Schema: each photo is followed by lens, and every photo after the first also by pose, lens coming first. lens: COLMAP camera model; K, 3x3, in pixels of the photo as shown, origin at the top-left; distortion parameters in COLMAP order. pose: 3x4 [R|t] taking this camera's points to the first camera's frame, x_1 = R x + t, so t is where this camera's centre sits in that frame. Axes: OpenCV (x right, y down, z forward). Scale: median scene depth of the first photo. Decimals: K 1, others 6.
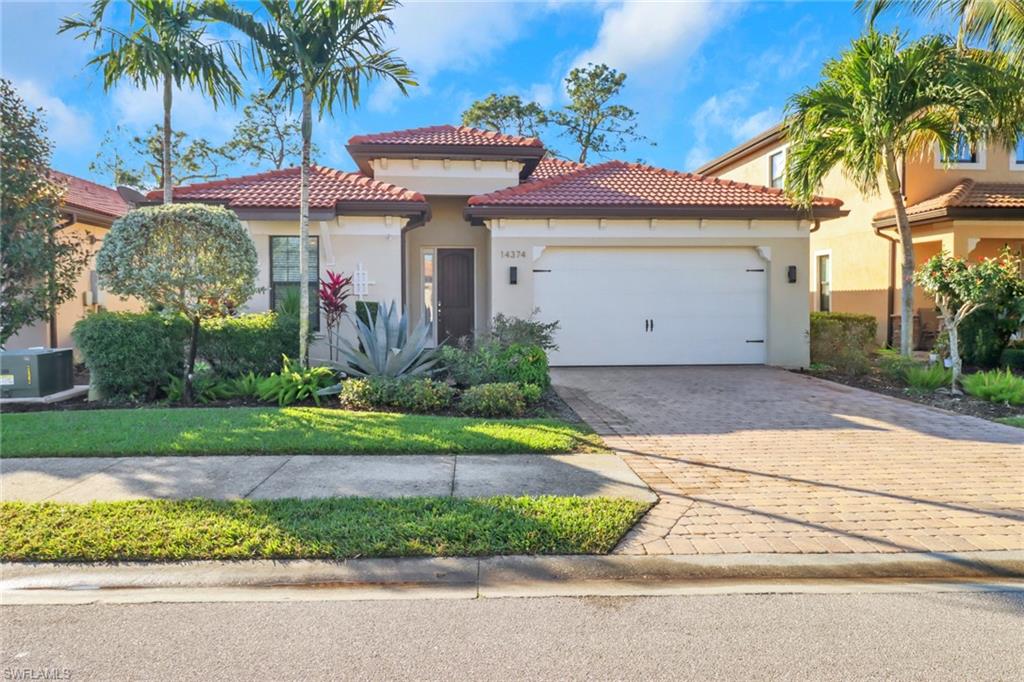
lens RADIAL K [[637.6, 0, 539.9], [0, 637.6, 301.7], [0, 0, 1]] dist [0.004036, 0.001897]
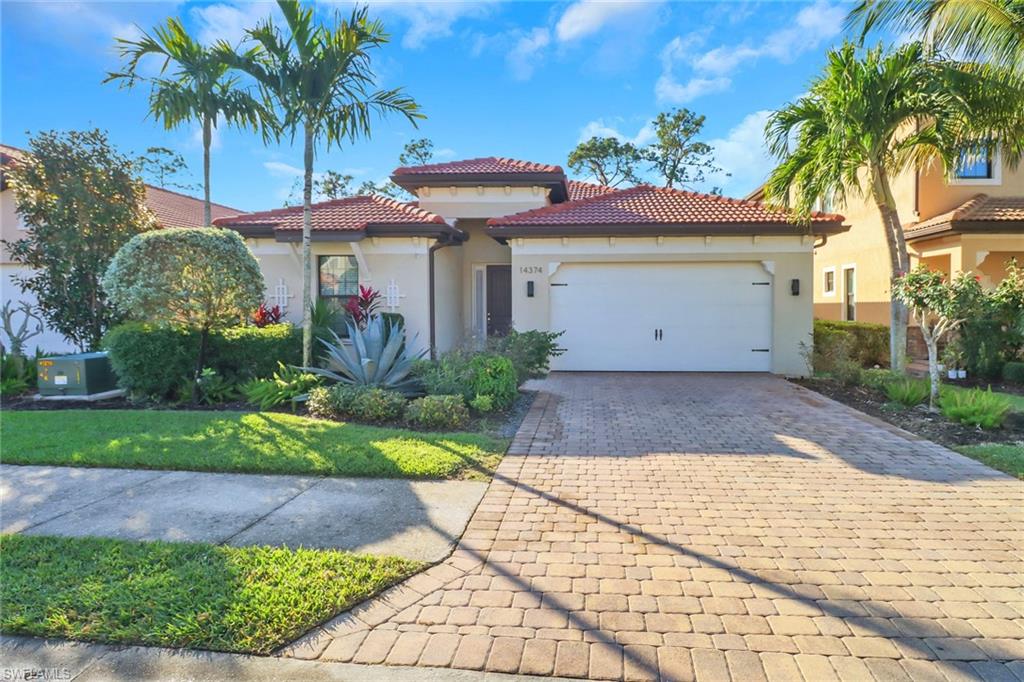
lens RADIAL K [[509.6, 0, 600.0], [0, 509.6, 307.9], [0, 0, 1]] dist [-0.005553, -0.002367]
pose [[0.993037, 0.002523, -0.117779, 0.187537], [-0.002271, 0.999995, 0.002276, -0.010889], [0.117784, -0.001992, 0.993037, 0.138223]]
